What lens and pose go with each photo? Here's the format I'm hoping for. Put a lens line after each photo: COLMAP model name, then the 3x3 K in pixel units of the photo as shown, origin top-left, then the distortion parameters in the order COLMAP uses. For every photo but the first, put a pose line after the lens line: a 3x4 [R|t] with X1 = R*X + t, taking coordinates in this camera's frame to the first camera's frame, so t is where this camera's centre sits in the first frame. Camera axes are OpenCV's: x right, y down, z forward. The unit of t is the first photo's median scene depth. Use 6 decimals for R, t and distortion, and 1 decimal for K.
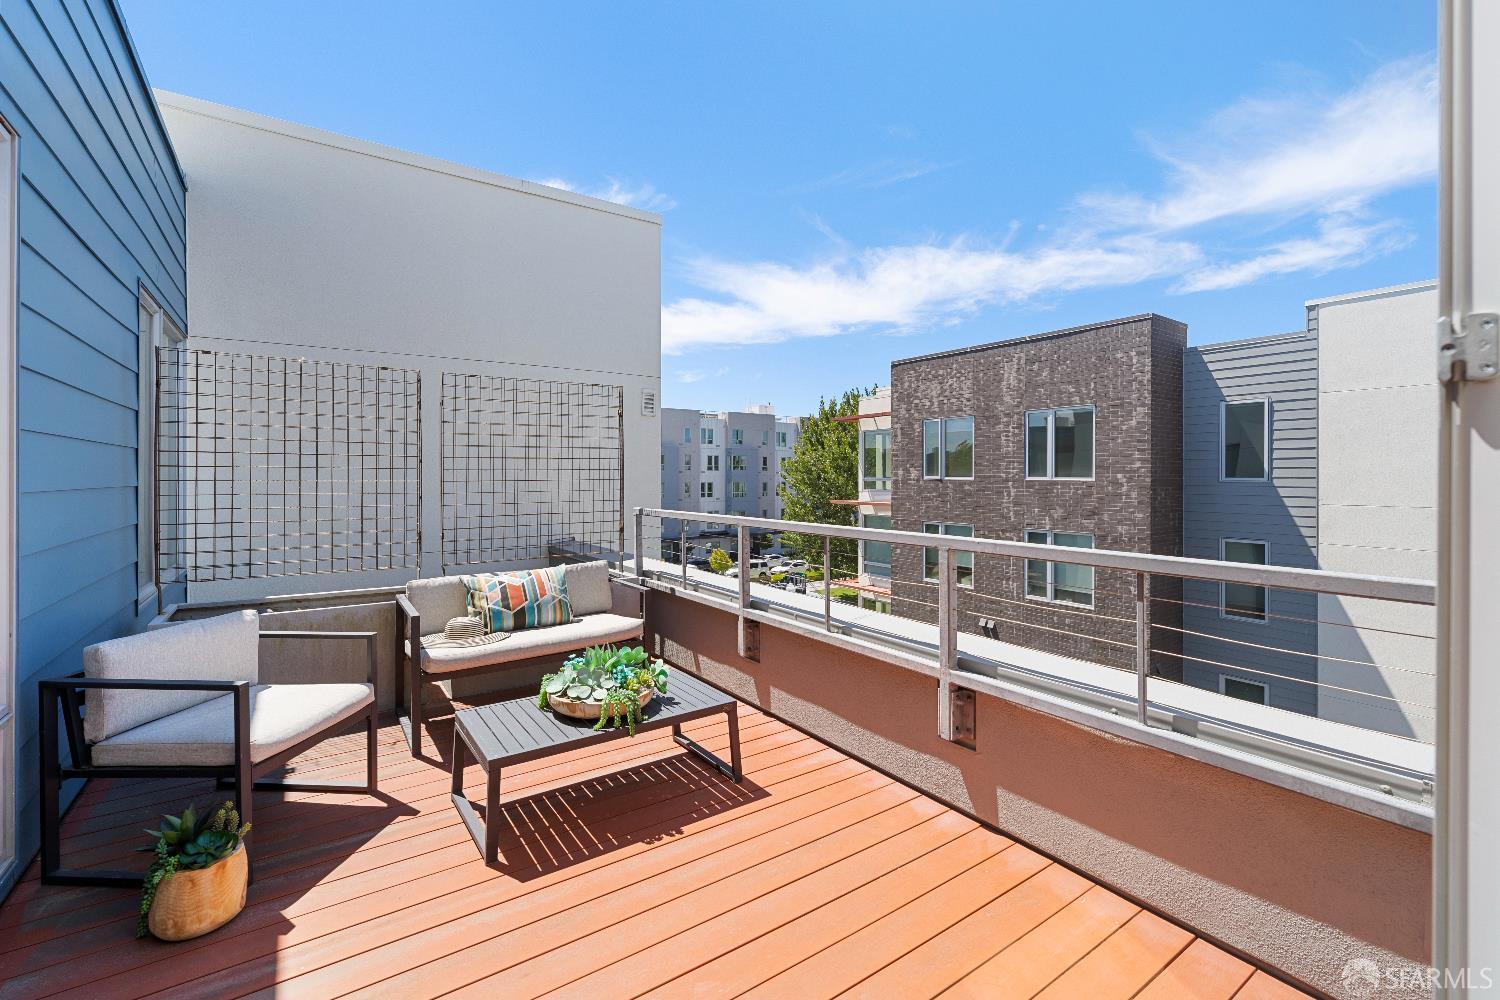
lens RADIAL K [[646.9, 0, 744.5], [0, 646.9, 471.4], [0, 0, 1]] dist [-0.000927, -0.000088]
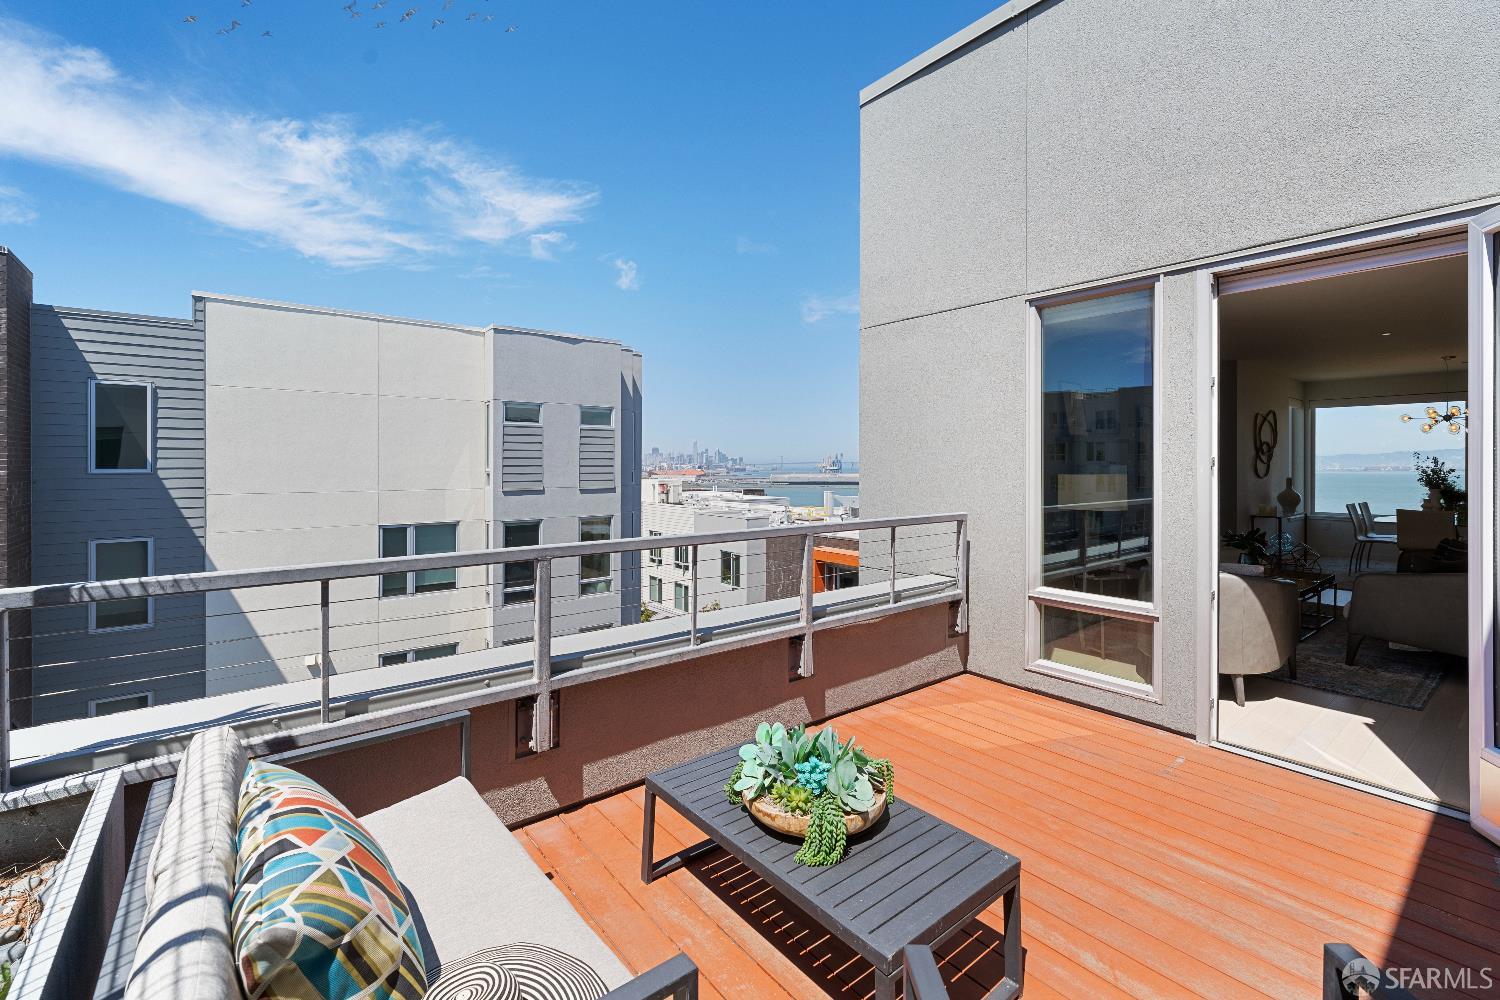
lens RADIAL K [[646.9, 0, 744.5], [0, 646.9, 471.4], [0, 0, 1]] dist [-0.000927, -0.000088]
pose [[-0.071876, -0.013801, 0.997318, -0.177666], [-0.006942, 0.999887, 0.013336, -0.004567], [-0.997389, -0.005965, -0.071963, 0.216737]]
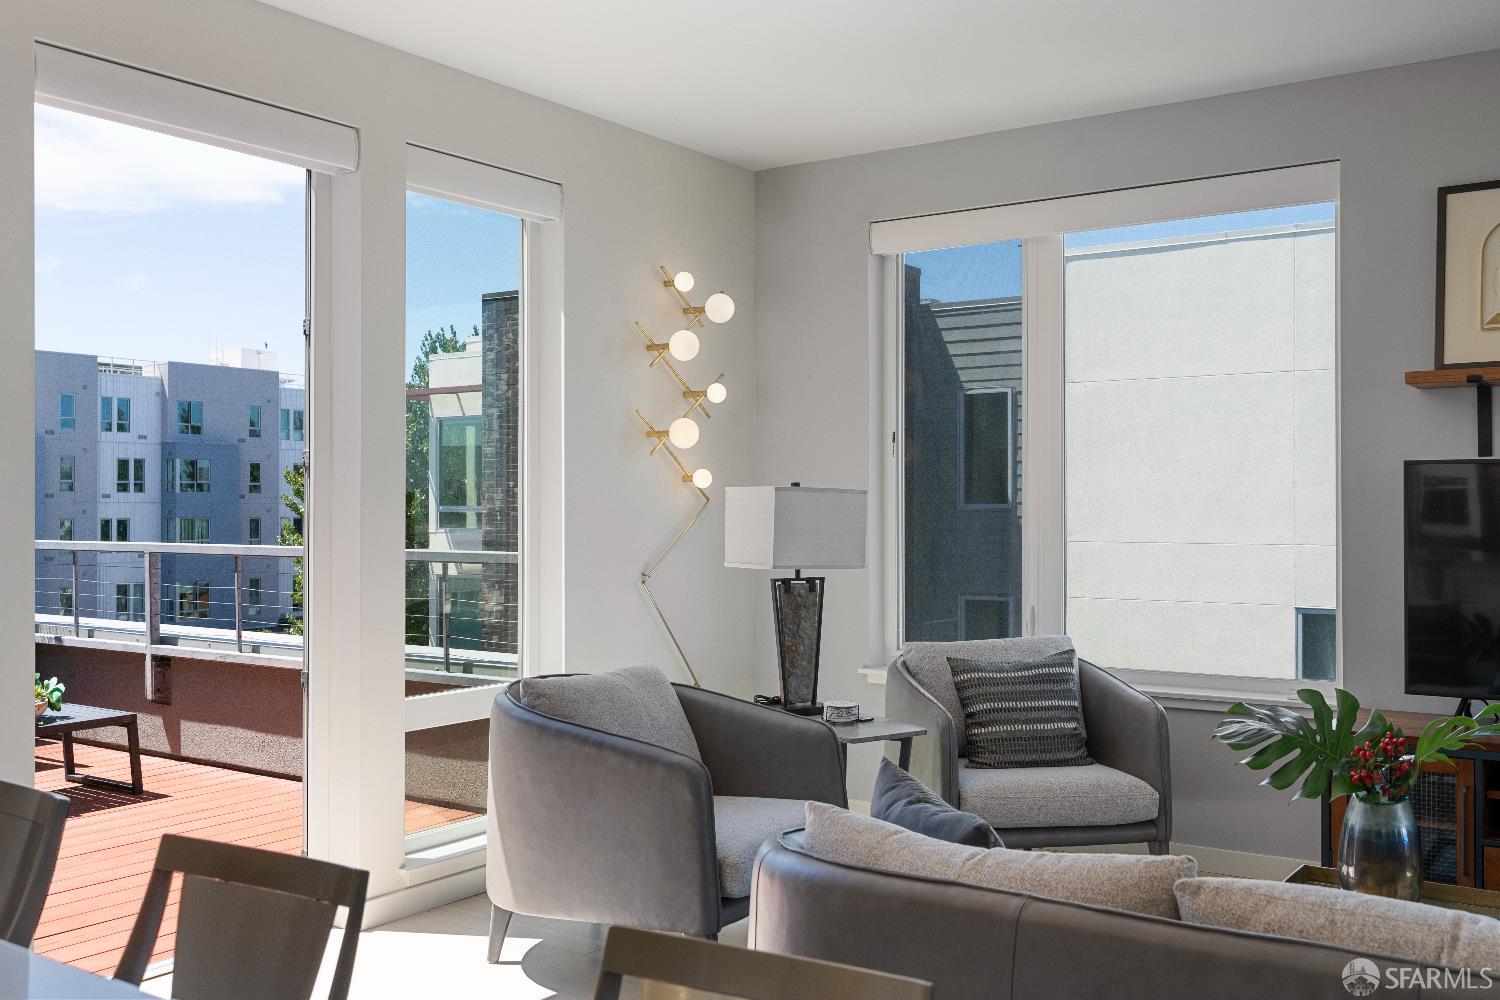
lens RADIAL K [[1396.9, 0, 744.7], [0, 1396.9, 496.6], [0, 0, 1]] dist [0.009717, -0.004860]
pose [[0.934393, 0.000389, 0.356244, 0.019367], [-0.000801, 0.999999, 0.001008, 0.001089], [-0.356244, -0.001227, 0.934392, -0.280496]]
